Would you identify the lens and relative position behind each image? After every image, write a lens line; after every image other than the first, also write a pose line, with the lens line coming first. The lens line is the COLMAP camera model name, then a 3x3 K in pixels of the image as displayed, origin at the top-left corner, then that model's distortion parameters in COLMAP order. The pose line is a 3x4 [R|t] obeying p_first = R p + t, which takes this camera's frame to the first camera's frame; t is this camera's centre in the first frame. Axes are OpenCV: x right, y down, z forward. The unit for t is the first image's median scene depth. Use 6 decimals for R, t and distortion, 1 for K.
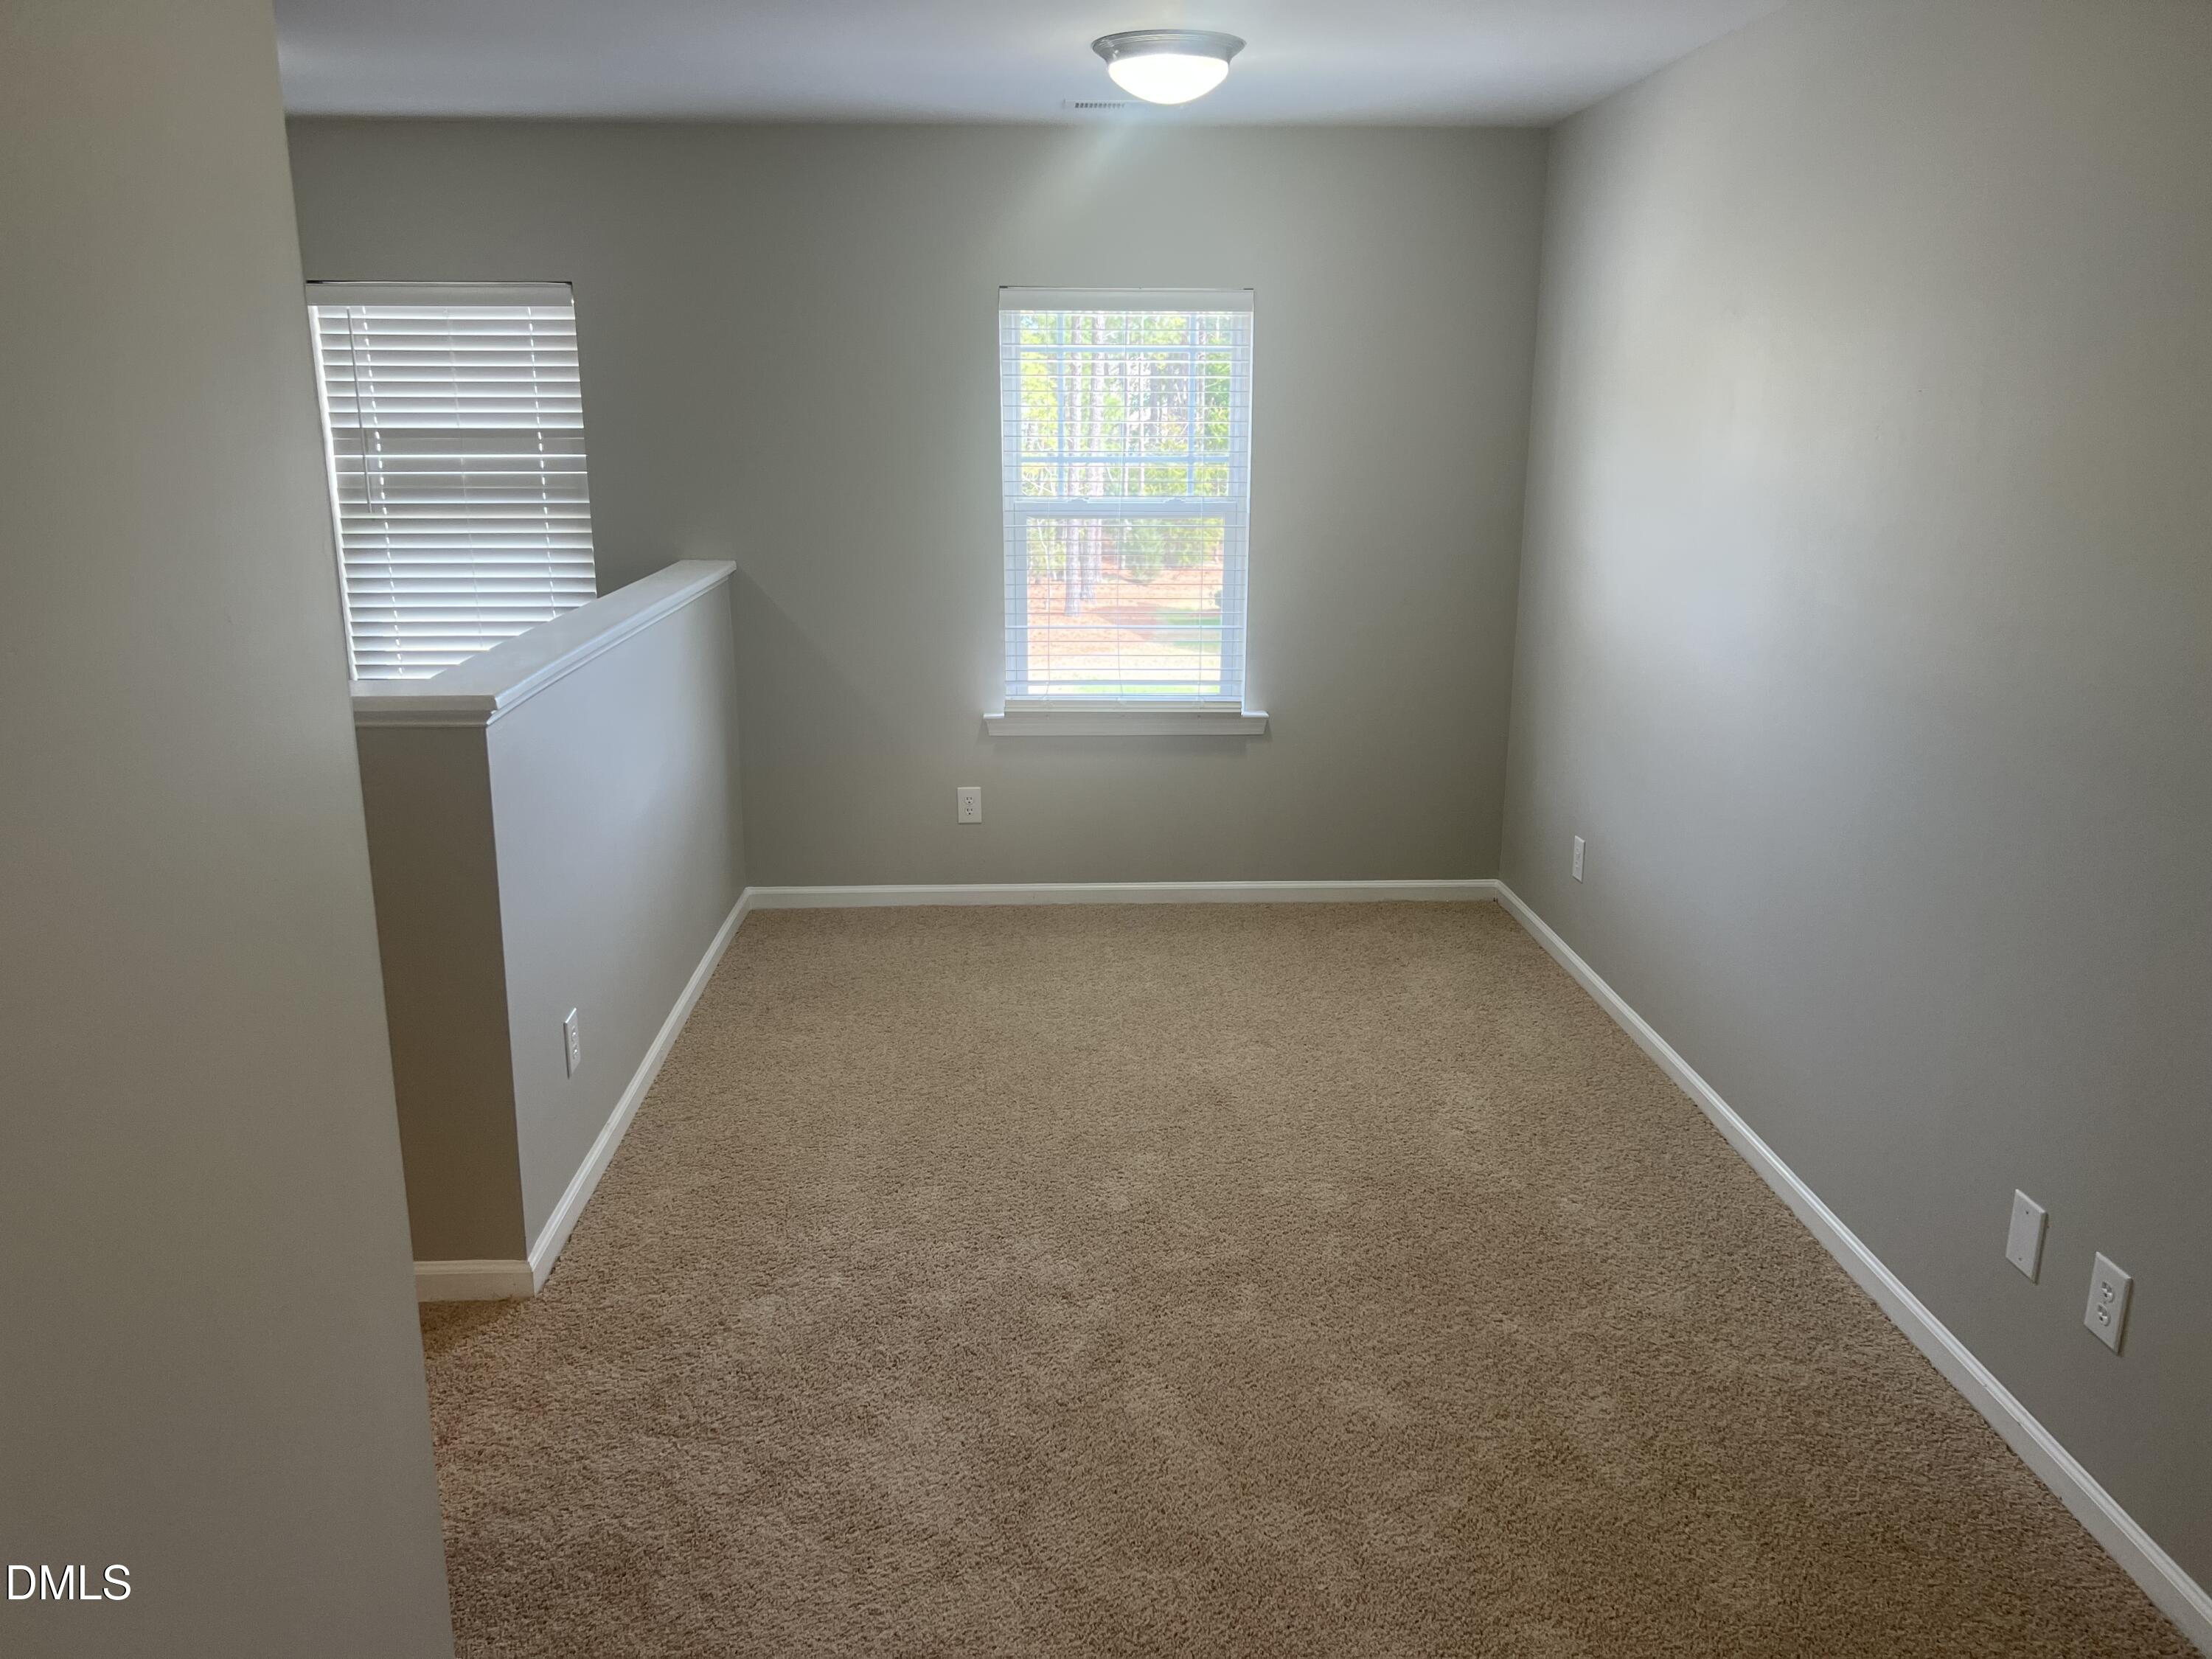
lens RADIAL K [[1656.6, 0, 1068.5], [0, 1656.6, 839.2], [0, 0, 1]] dist [0.073143, -0.082598]
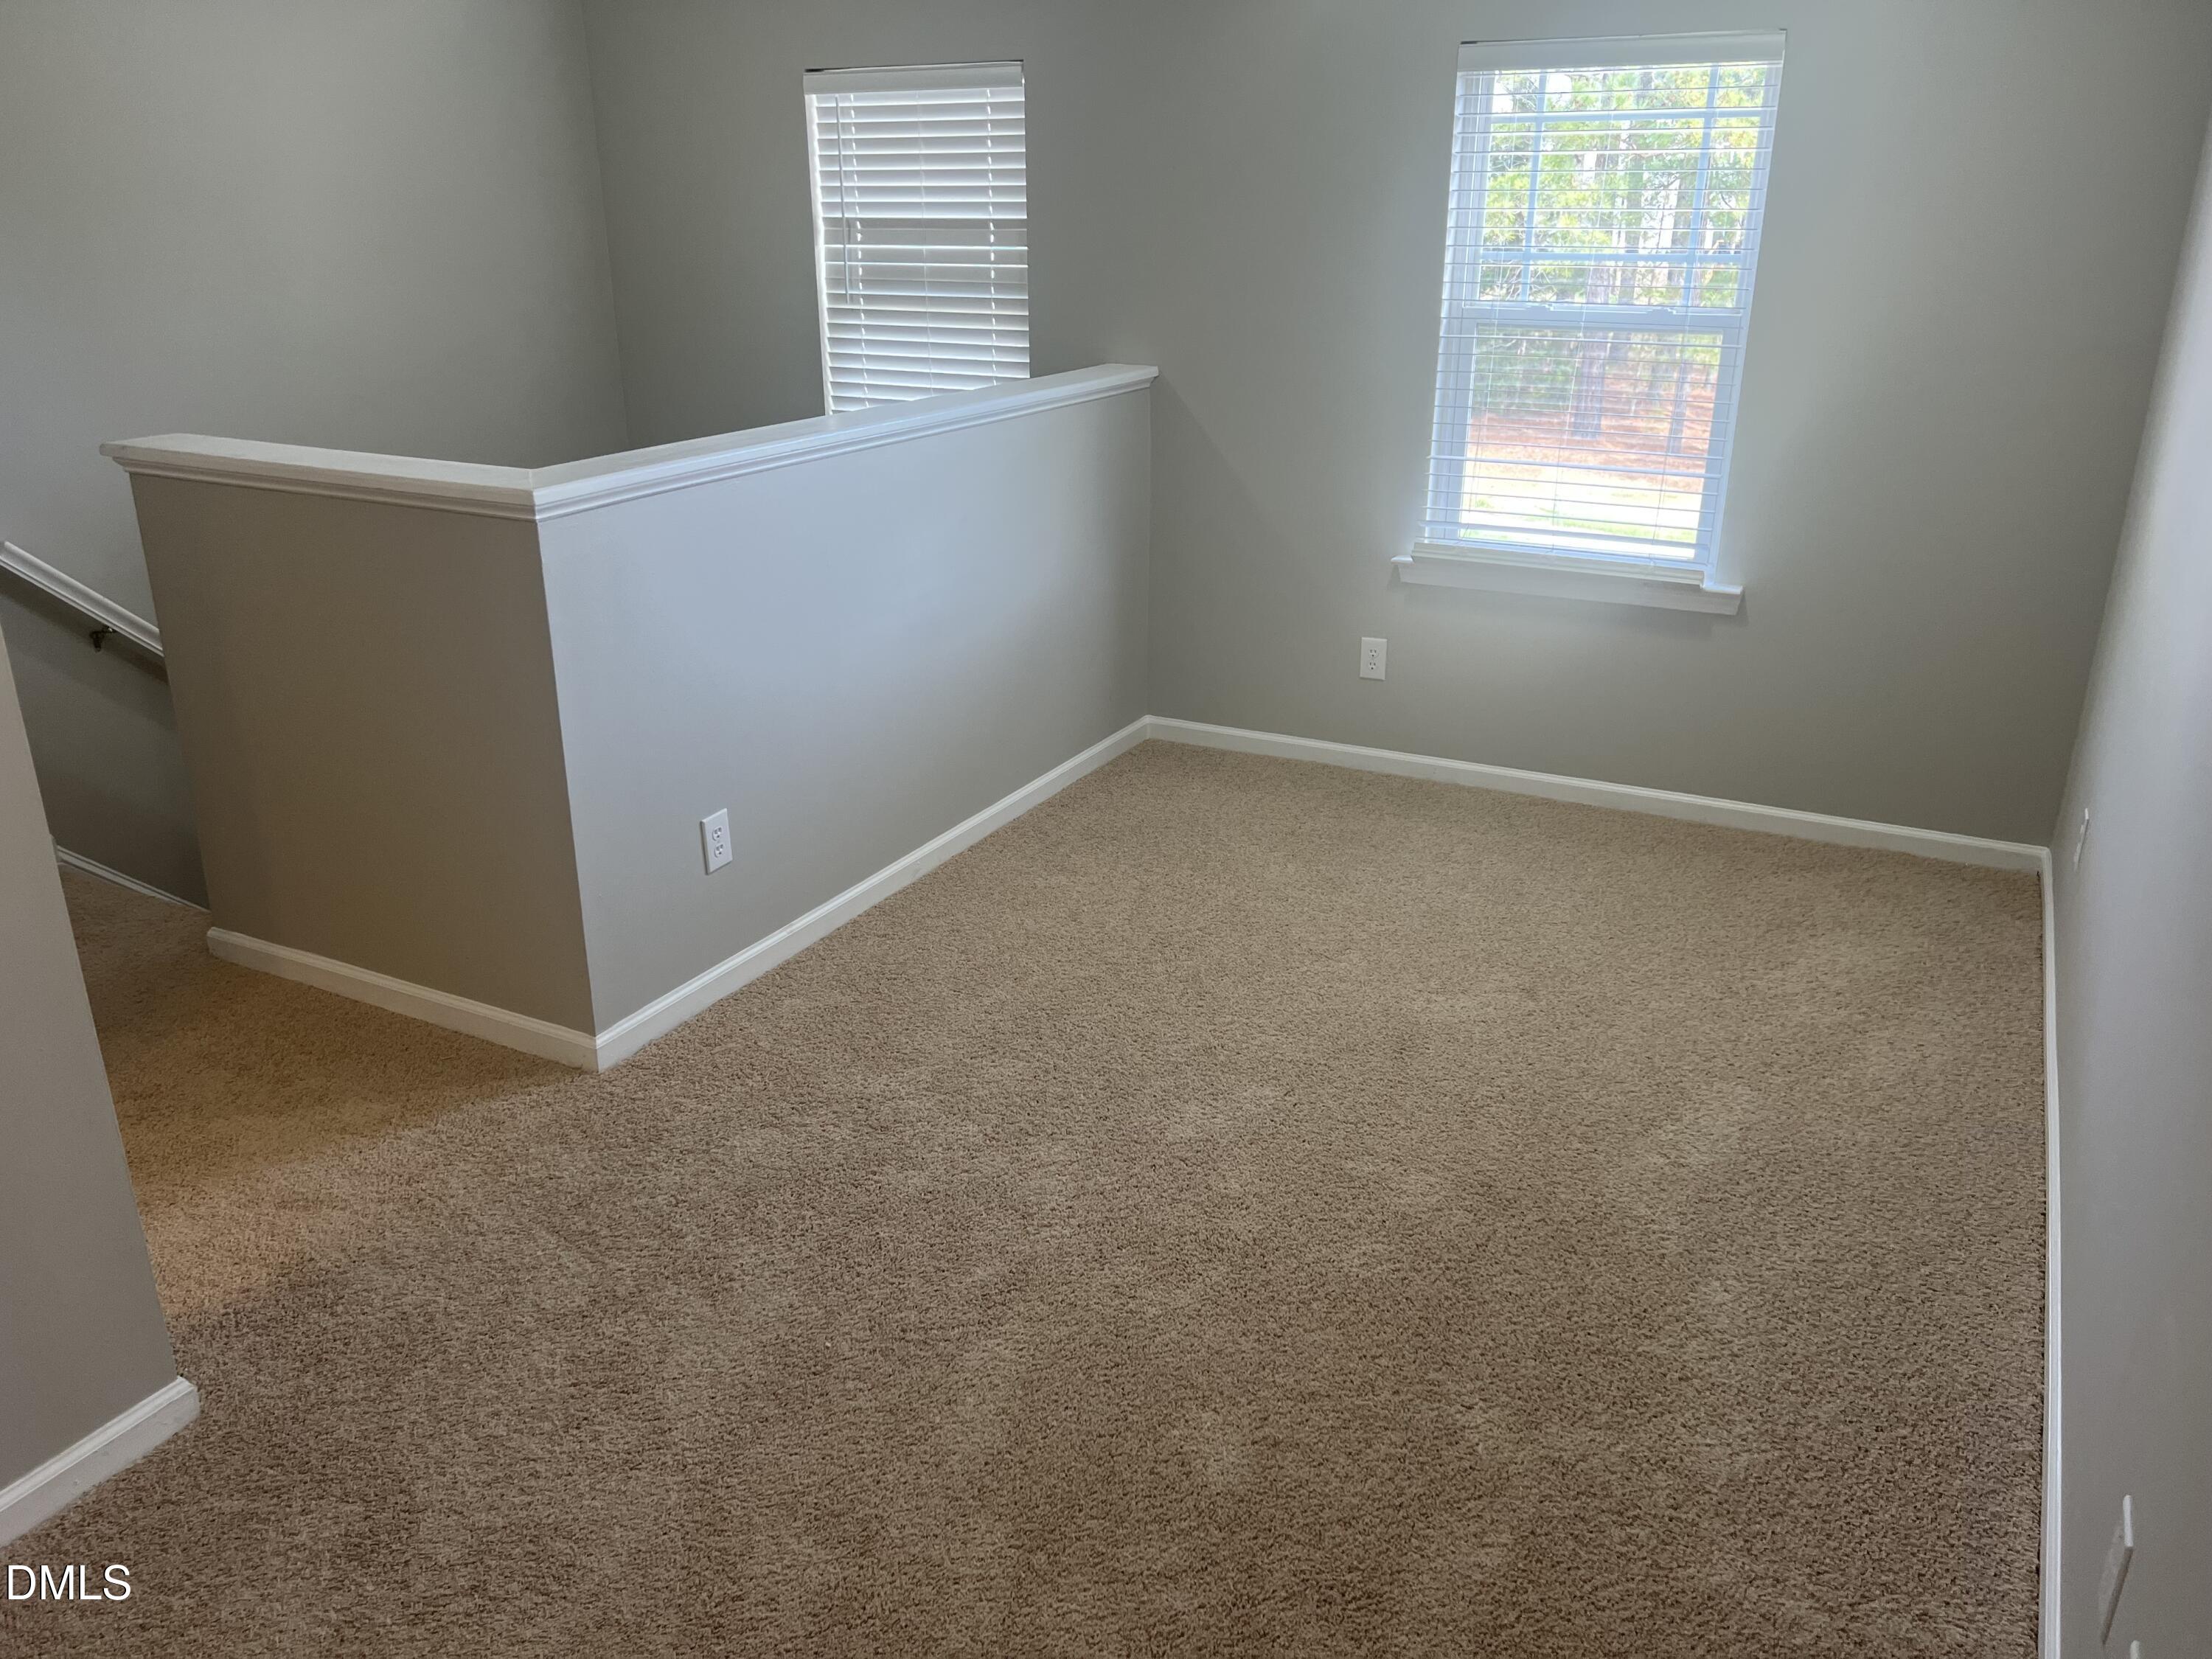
lens RADIAL K [[1656.6, 0, 1108.9], [0, 1656.6, 828.1], [0, 0, 1]] dist [0.073143, -0.082598]
pose [[0.866848, 0.175692, -0.466590, 0.262016], [-0.124661, 0.982505, 0.138358, -0.038803], [0.482736, -0.061770, 0.873585, 0.155773]]
